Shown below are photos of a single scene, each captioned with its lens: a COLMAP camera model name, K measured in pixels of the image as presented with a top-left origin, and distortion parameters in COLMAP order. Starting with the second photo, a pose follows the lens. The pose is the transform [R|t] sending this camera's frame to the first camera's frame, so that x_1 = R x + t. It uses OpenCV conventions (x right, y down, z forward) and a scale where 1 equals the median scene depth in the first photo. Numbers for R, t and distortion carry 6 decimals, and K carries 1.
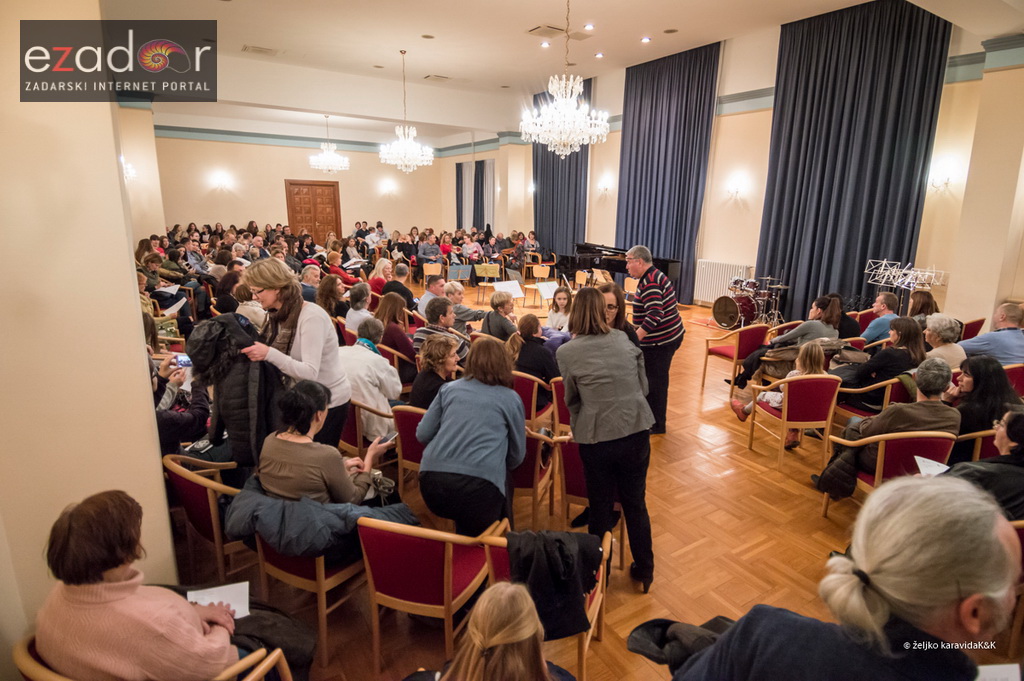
lens RADIAL K [[531.1, 0, 518.8], [0, 531.1, 335.3], [0, 0, 1]] dist [-0.004777, -0.010080]
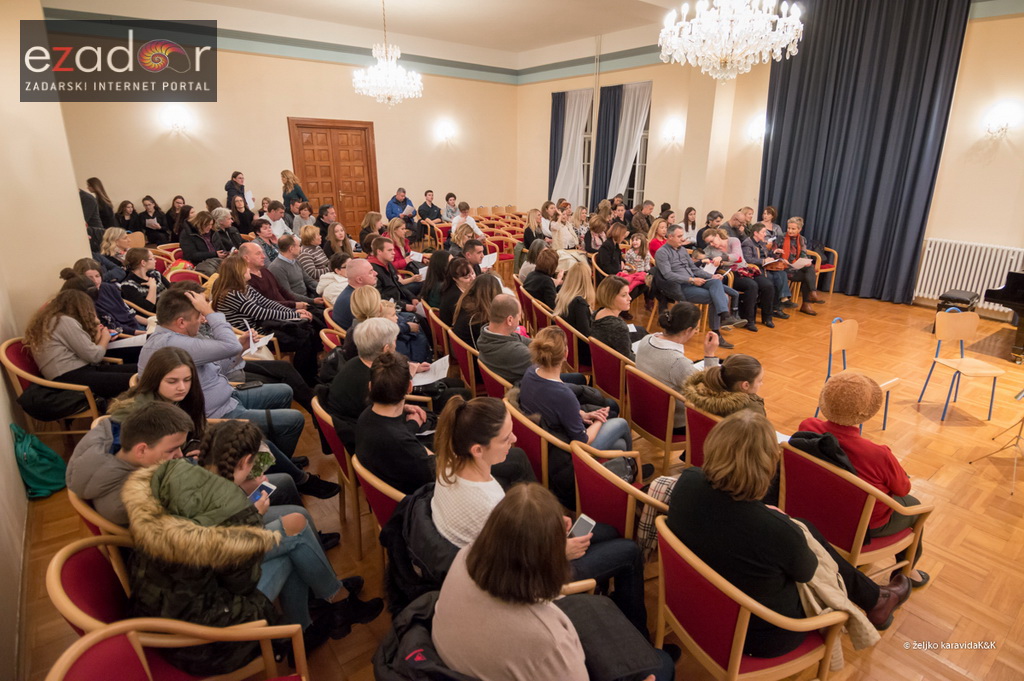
lens RADIAL K [[531.1, 0, 515.2], [0, 531.1, 330.7], [0, 0, 1]] dist [-0.004777, -0.010080]
pose [[0.996345, -0.037786, 0.076610, -0.240445], [0.031739, 0.996395, 0.078675, -0.096644], [-0.079306, -0.075956, 0.993952, 0.372119]]
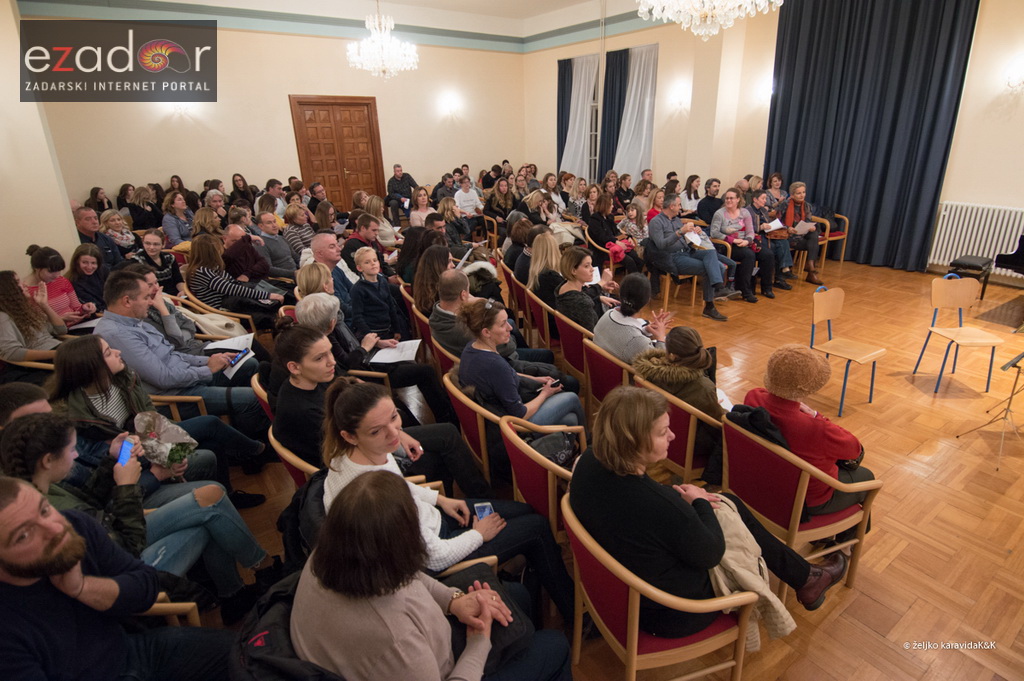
lens RADIAL K [[531.1, 0, 518.0], [0, 531.1, 331.5], [0, 0, 1]] dist [-0.004777, -0.010080]
pose [[0.998063, -0.054637, 0.029740, -0.217168], [0.050635, 0.991260, 0.121820, -0.094222], [-0.036136, -0.120078, 0.992107, 0.375128]]
